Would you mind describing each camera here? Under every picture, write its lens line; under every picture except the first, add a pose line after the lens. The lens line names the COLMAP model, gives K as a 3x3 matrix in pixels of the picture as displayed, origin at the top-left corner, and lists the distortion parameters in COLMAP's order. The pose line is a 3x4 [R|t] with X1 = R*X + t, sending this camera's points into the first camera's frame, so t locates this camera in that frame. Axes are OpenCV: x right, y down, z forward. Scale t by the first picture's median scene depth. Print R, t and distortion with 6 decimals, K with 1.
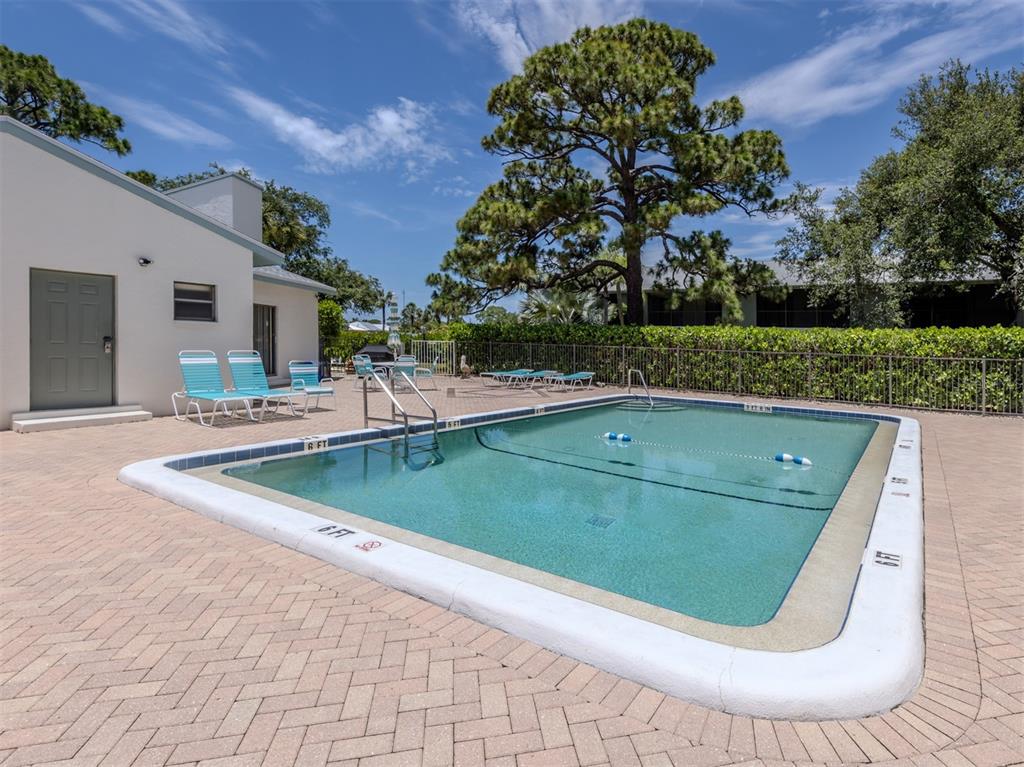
lens RADIAL K [[479.9, 0, 512.2], [0, 479.9, 339.4], [0, 0, 1]] dist [0.000641, -0.001000]
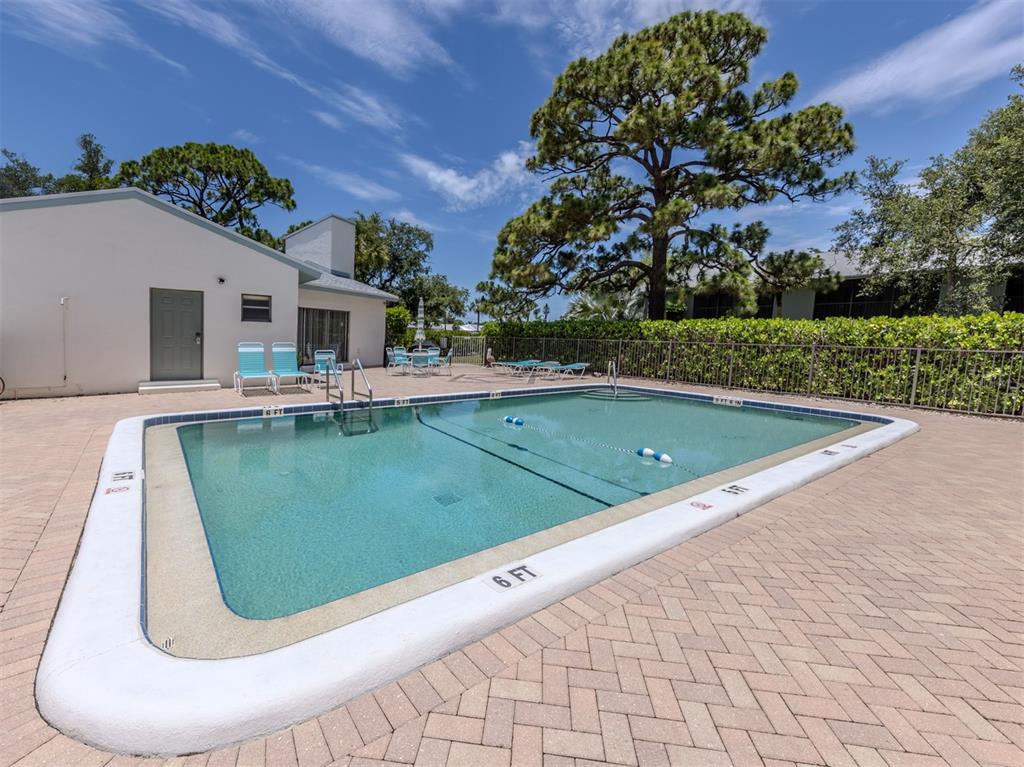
lens RADIAL K [[381.1, 0, 503.4], [0, 381.1, 369.3], [0, 0, 1]] dist [0.003628, -0.000018]
pose [[0.948579, 0.018888, -0.315976, 0.197533], [0.006150, 0.996930, 0.078057, 0.009259], [0.316481, -0.075986, 0.945551, 0.081878]]
